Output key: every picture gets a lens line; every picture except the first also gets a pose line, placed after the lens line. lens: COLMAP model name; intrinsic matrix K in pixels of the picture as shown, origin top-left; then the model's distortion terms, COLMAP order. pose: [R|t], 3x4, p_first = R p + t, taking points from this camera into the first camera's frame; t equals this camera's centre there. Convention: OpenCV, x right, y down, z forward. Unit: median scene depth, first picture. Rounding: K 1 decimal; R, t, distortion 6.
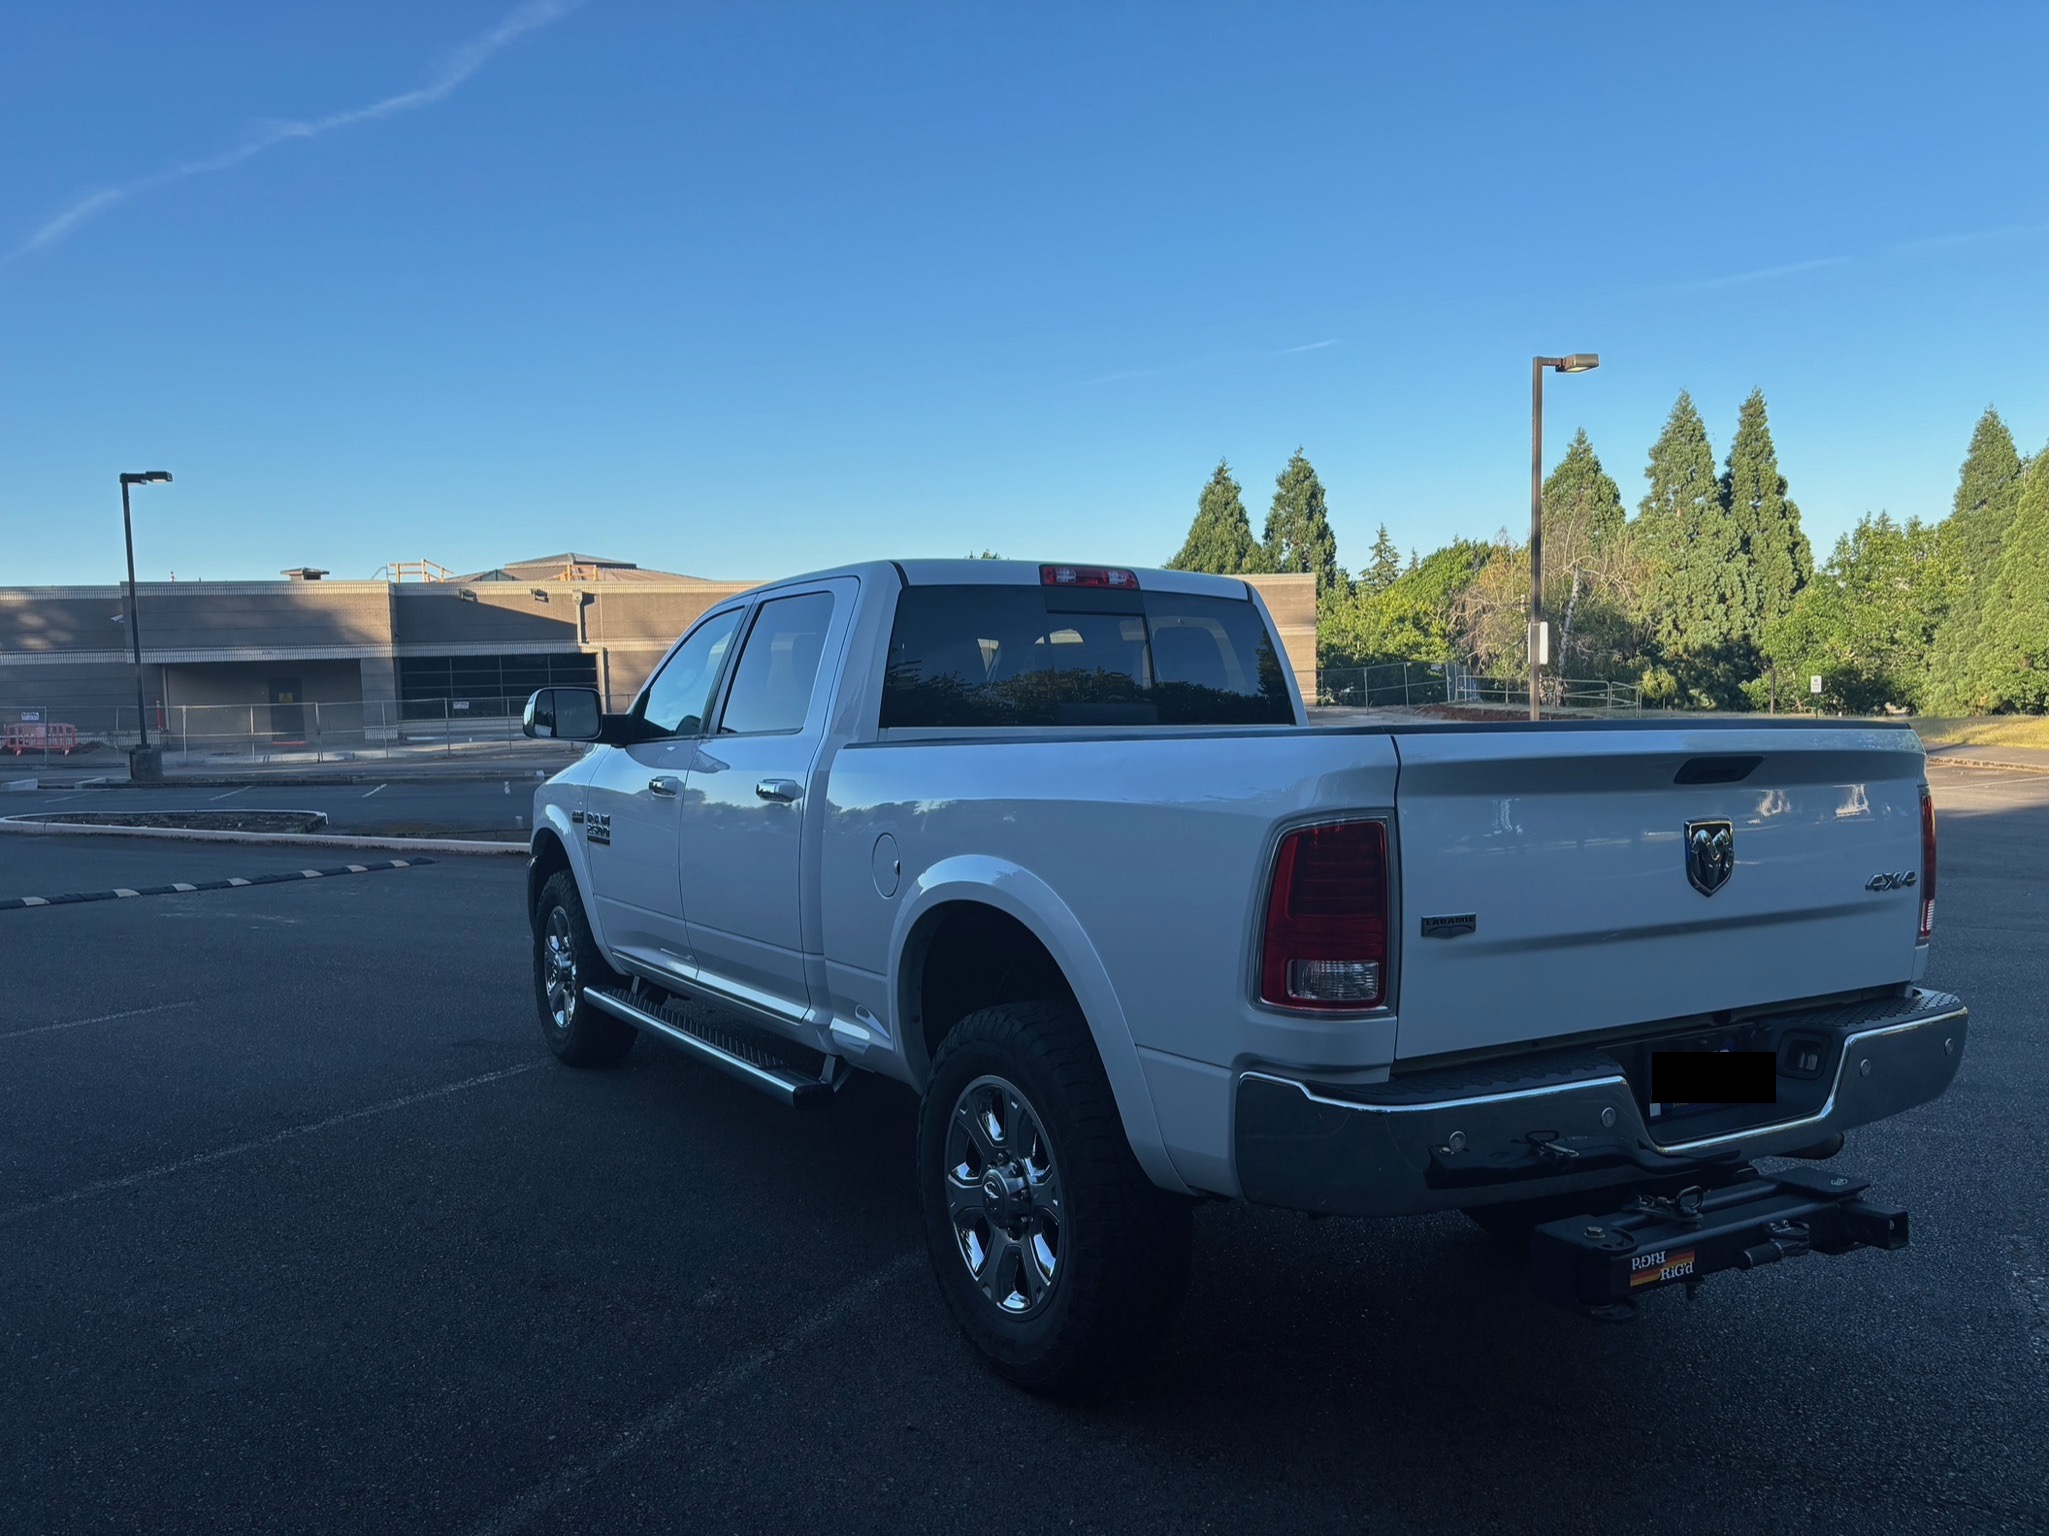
lens RADIAL K [[1542.6, 0, 1022.7], [0, 1542.6, 771.8], [0, 0, 1]] dist [0.052717, -0.052285]
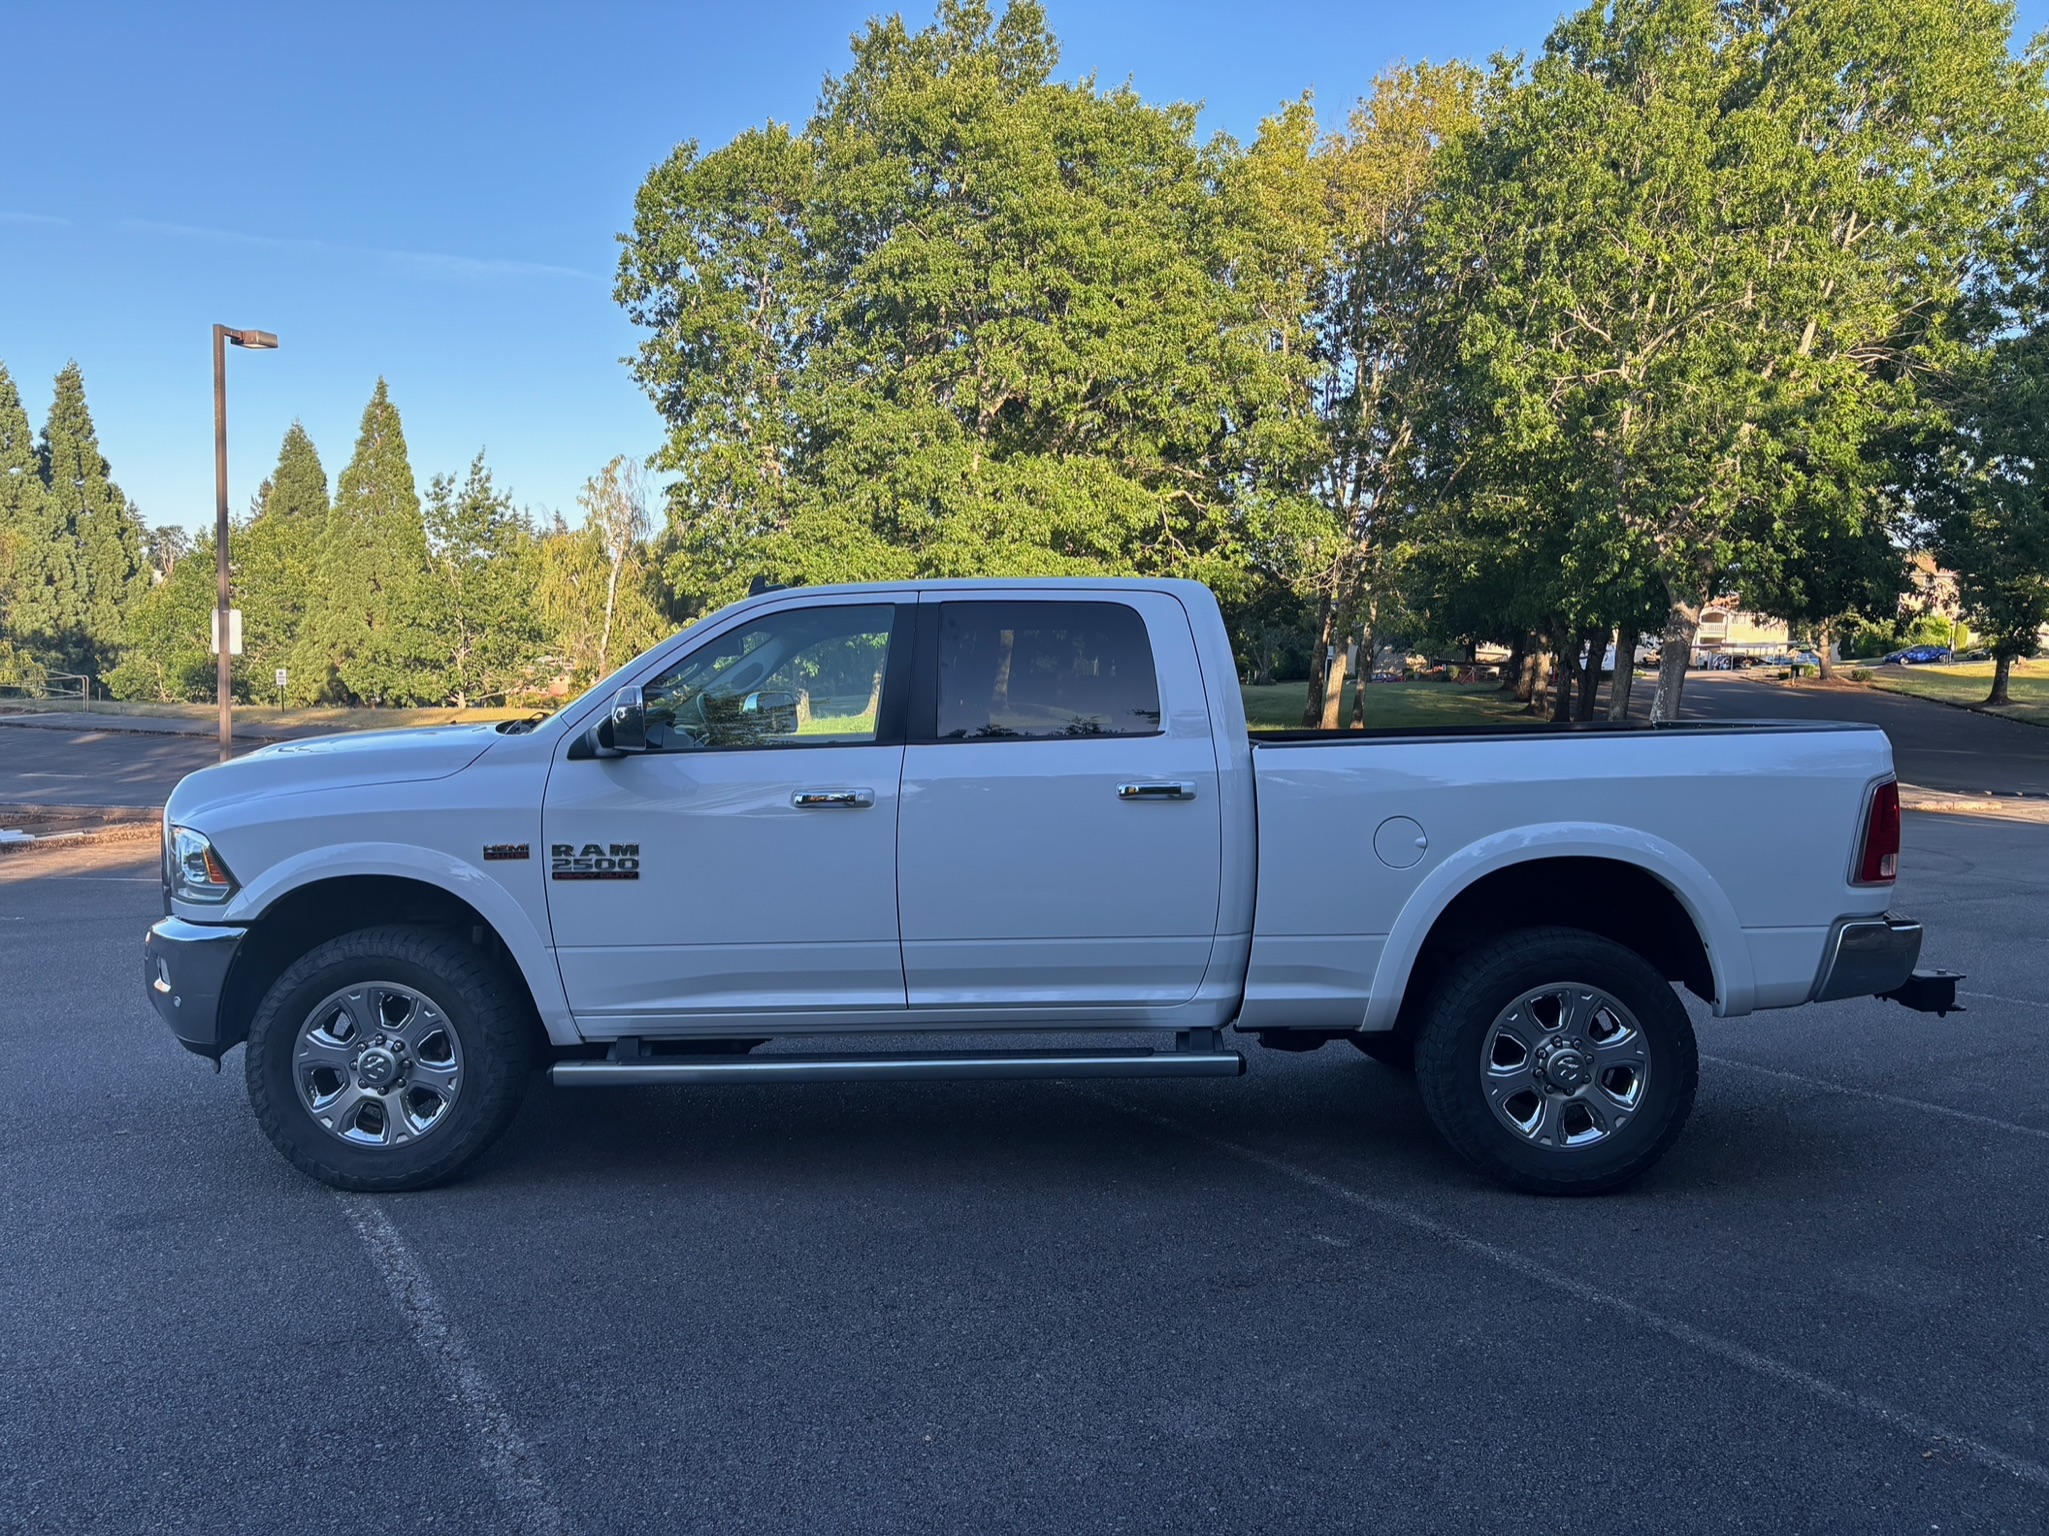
lens RADIAL K [[1542.6, 0, 1008.1], [0, 1542.6, 771.2], [0, 0, 1]] dist [0.052717, -0.052285]
pose [[0.523071, -0.033417, 0.851634, -0.092138], [0.028529, 0.999358, 0.021691, -0.002259], [-0.851812, 0.012951, 0.523688, 0.044104]]
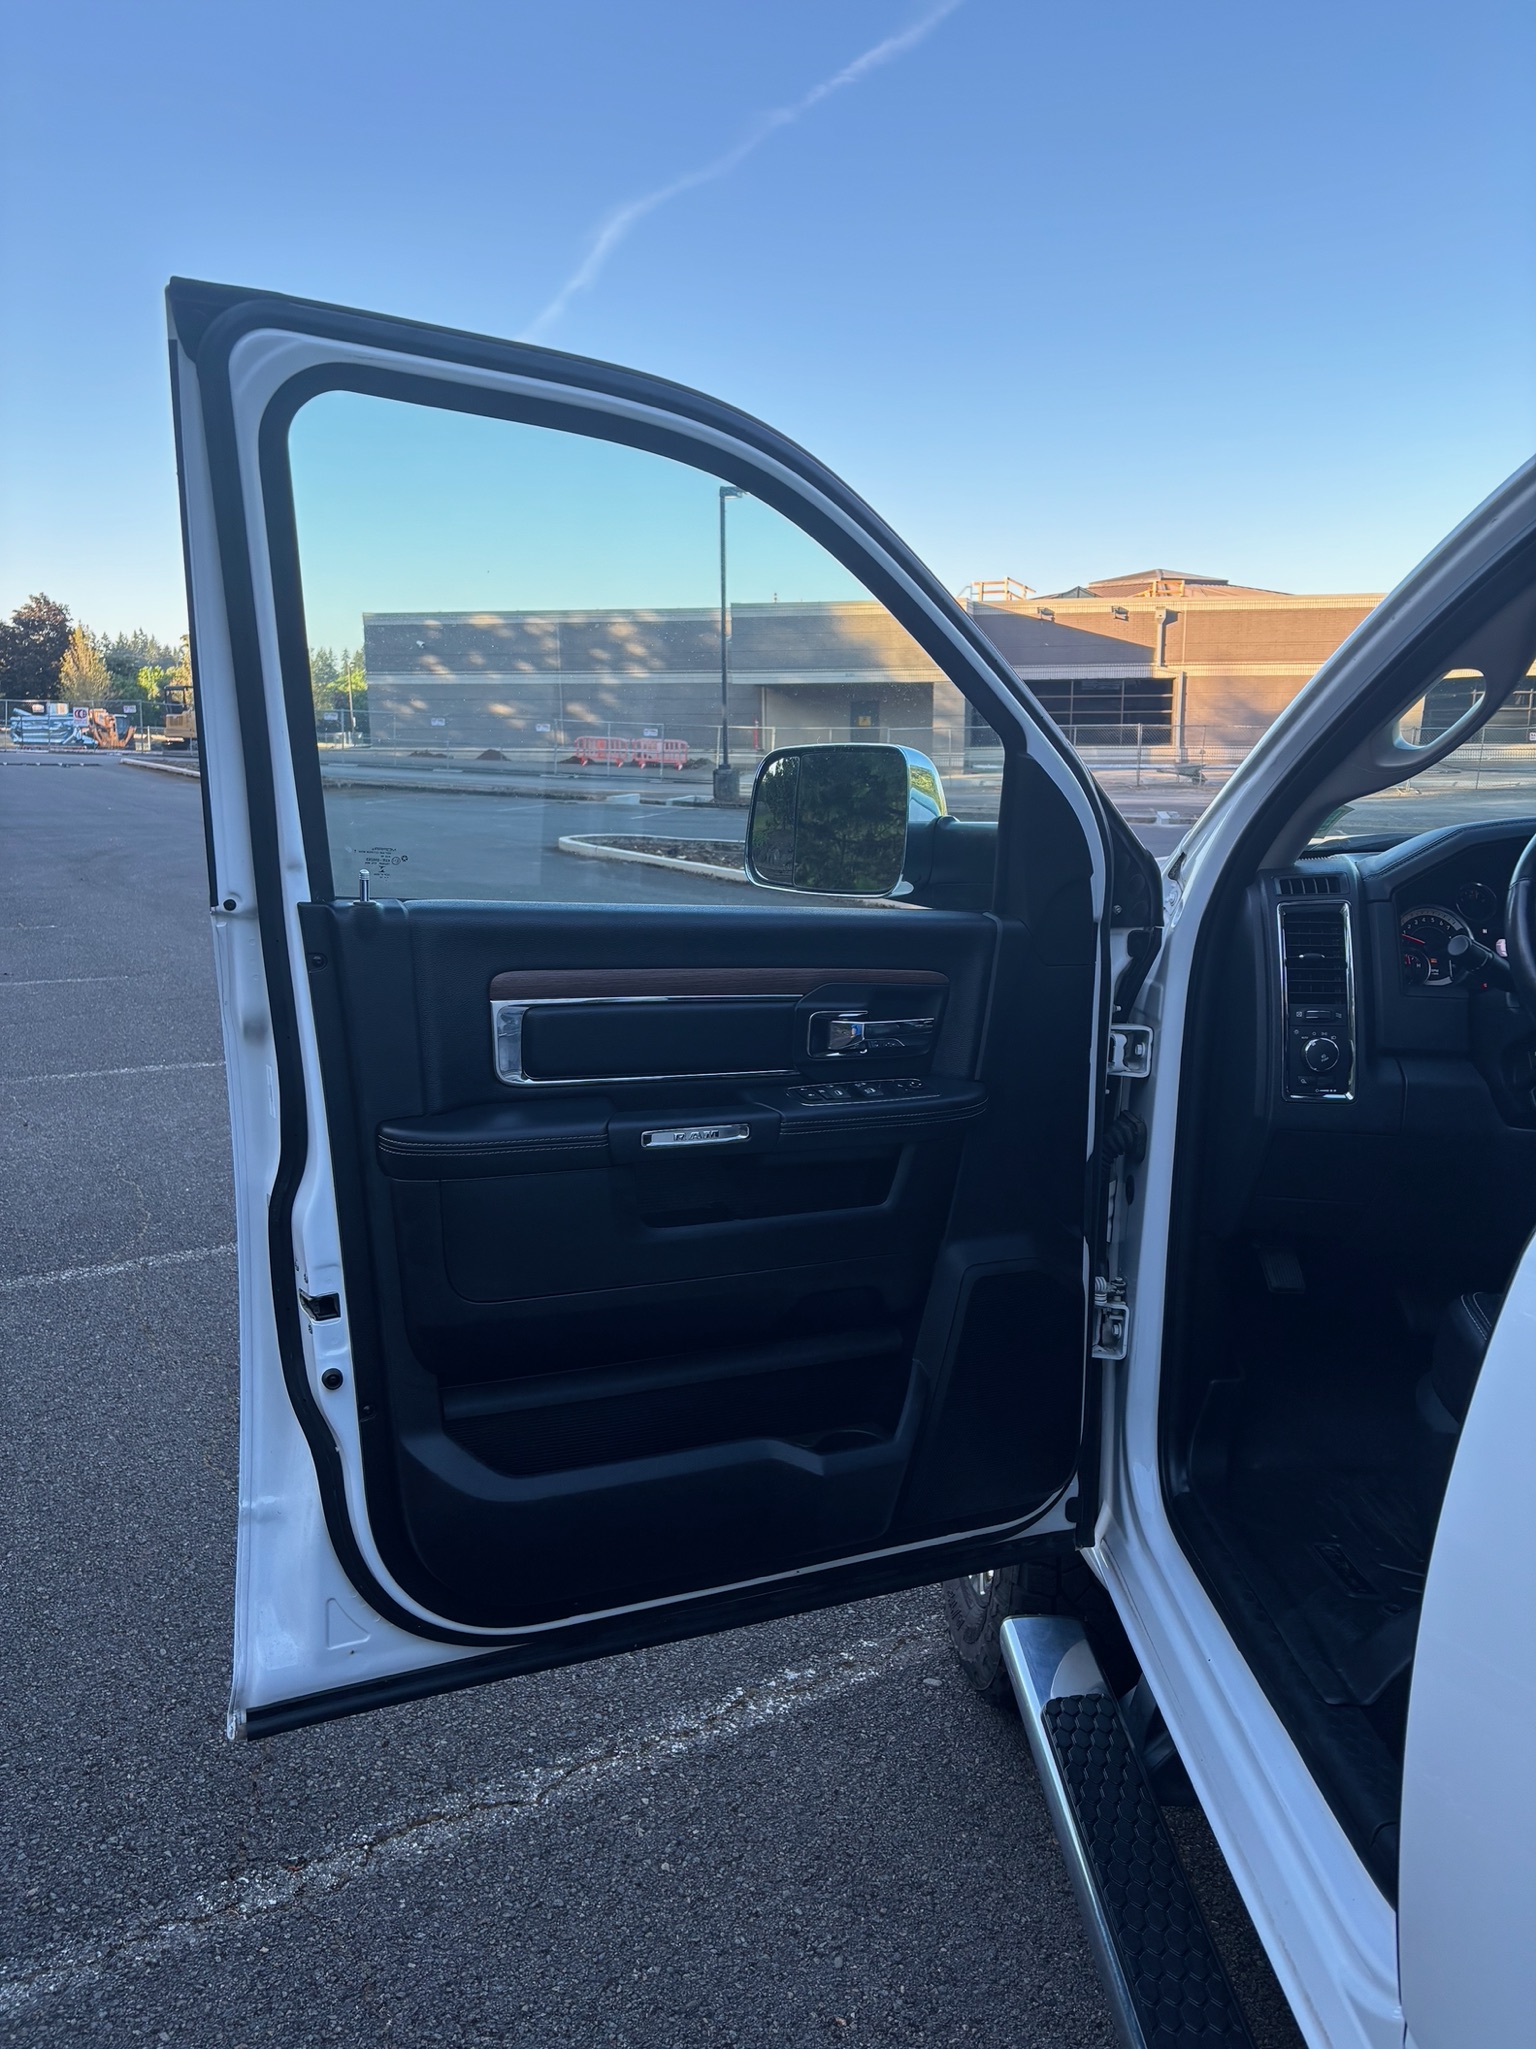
lens RADIAL K [[1542.6, 0, 774.3], [0, 1542.6, 1034.7], [0, 0, 1]] dist [0.052717, -0.052285]
pose [[0.869969, 0.124111, -0.477232, -0.020058], [-0.052633, 0.985650, 0.160386, -0.004475], [0.490290, -0.114413, 0.864017, 0.077752]]
